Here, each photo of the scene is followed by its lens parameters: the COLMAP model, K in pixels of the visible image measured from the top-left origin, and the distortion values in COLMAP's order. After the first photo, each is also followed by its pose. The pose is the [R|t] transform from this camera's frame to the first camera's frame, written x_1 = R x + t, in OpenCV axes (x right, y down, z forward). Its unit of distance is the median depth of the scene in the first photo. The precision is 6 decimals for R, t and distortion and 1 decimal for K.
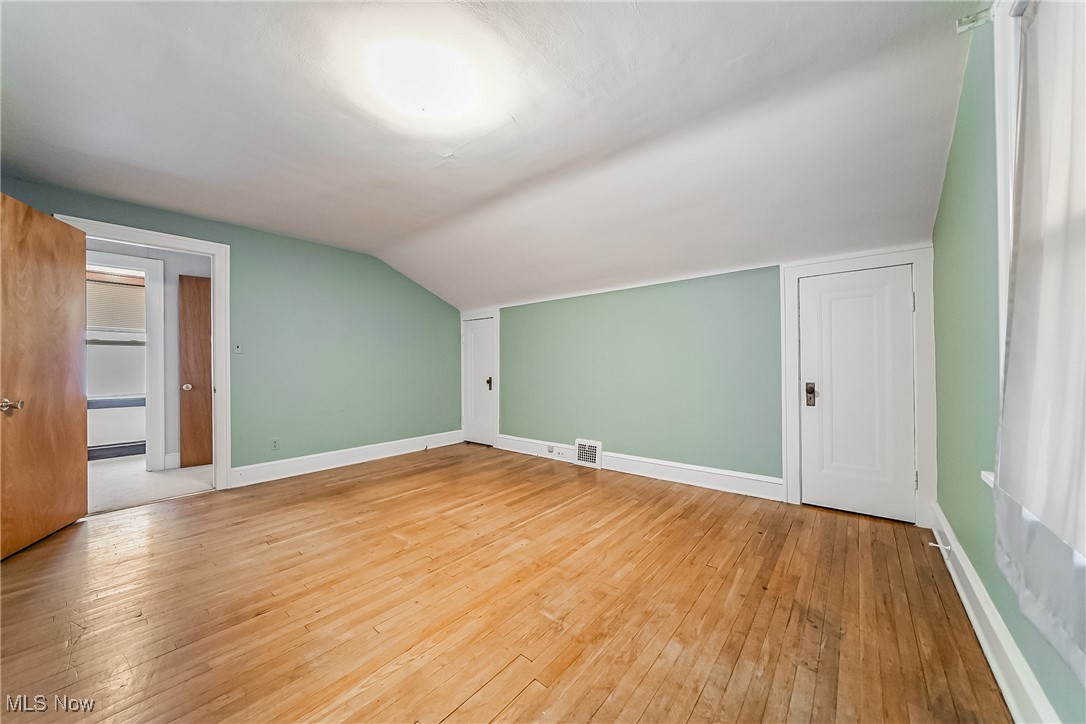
lens RADIAL K [[379.9, 0, 543.3], [0, 379.9, 362.8], [0, 0, 1]] dist [0.001683, -0.000241]
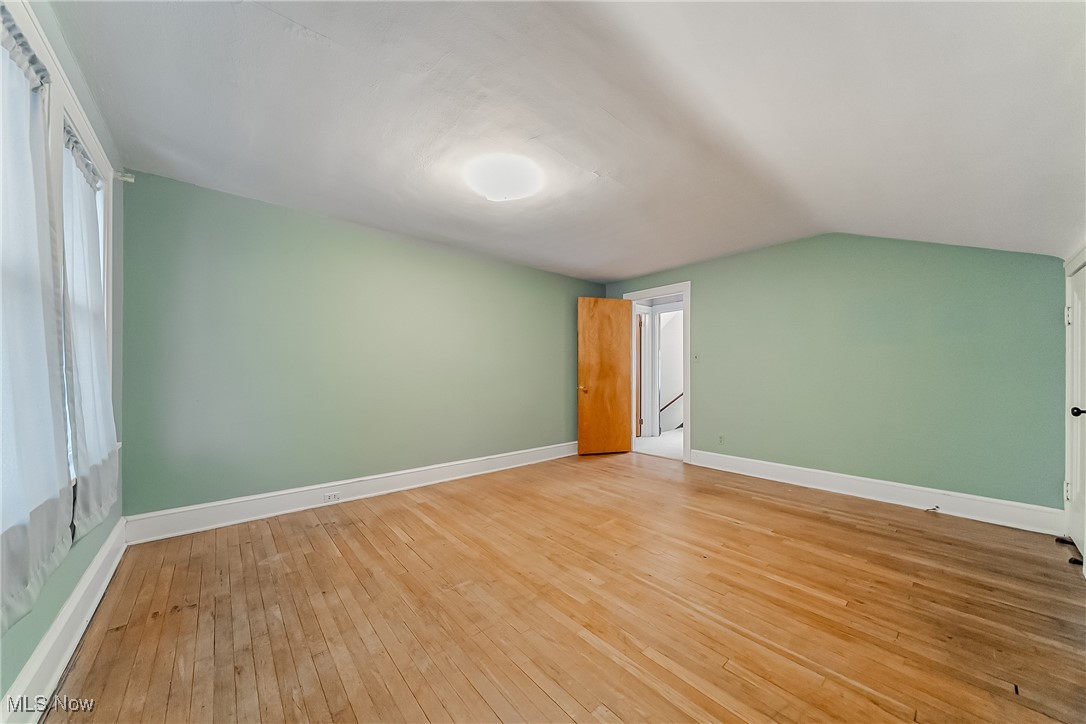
lens RADIAL K [[379.9, 0, 543.8], [0, 379.9, 370.9], [0, 0, 1]] dist [0.001683, -0.000241]
pose [[-0.173568, 0.005720, -0.984805, 0.715764], [0.009946, 0.999942, 0.004055, -0.006792], [0.984772, -0.009091, -0.173615, 0.912386]]
